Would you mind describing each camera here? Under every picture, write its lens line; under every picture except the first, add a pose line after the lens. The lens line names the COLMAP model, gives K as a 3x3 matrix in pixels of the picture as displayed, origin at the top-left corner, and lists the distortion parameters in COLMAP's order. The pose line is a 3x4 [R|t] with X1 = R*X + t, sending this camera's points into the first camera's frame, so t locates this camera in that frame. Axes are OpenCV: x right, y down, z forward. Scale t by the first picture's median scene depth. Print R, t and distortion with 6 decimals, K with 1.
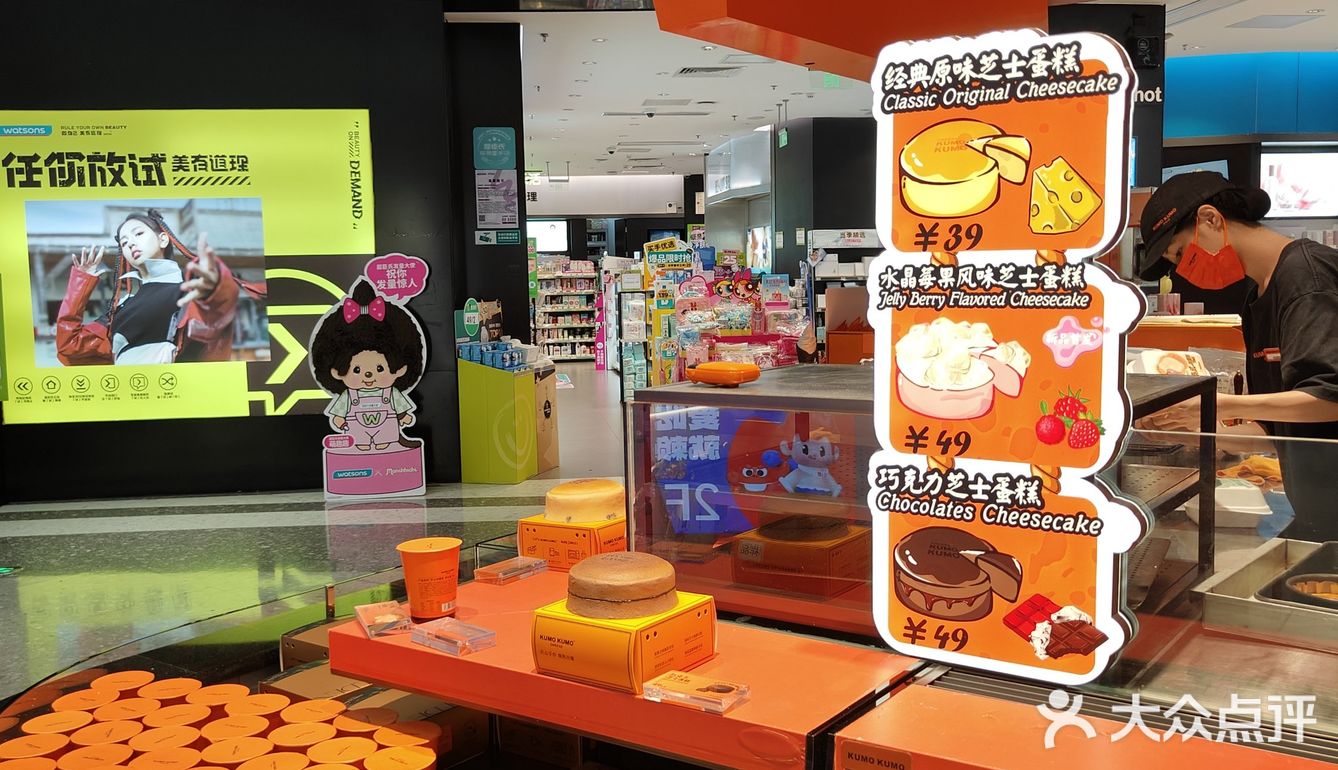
lens RADIAL K [[1285.8, 0, 669.0], [0, 1285.8, 385.0], [0, 0, 1]] dist [0.029196, -0.007630]
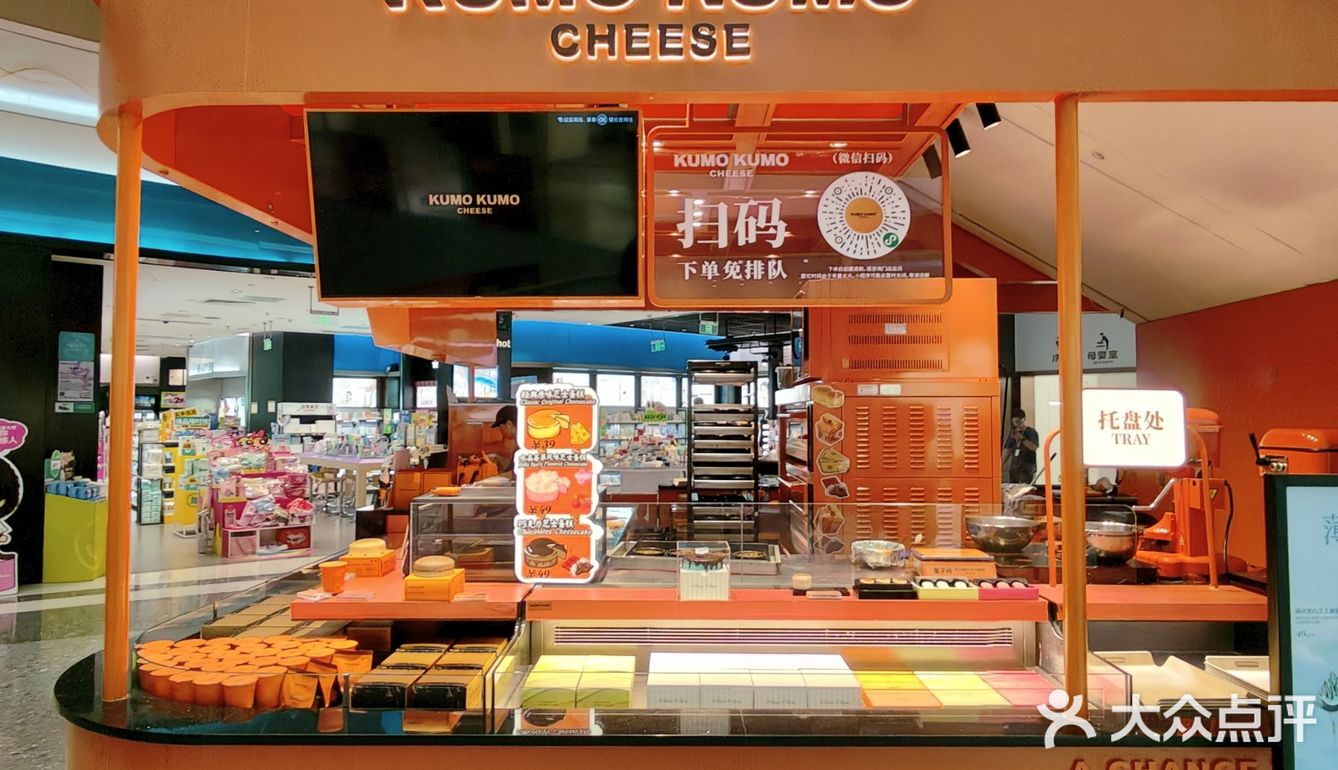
lens RADIAL K [[835.7, 0, 669.0], [0, 835.7, 385.0], [0, 0, 1]] dist [-0.027119, 0.000650]
pose [[0.829800, 0.036506, 0.556865, -0.104549], [0.039982, 0.991405, -0.124571, 0.001325], [-0.556626, 0.125634, 0.821208, -0.135941]]
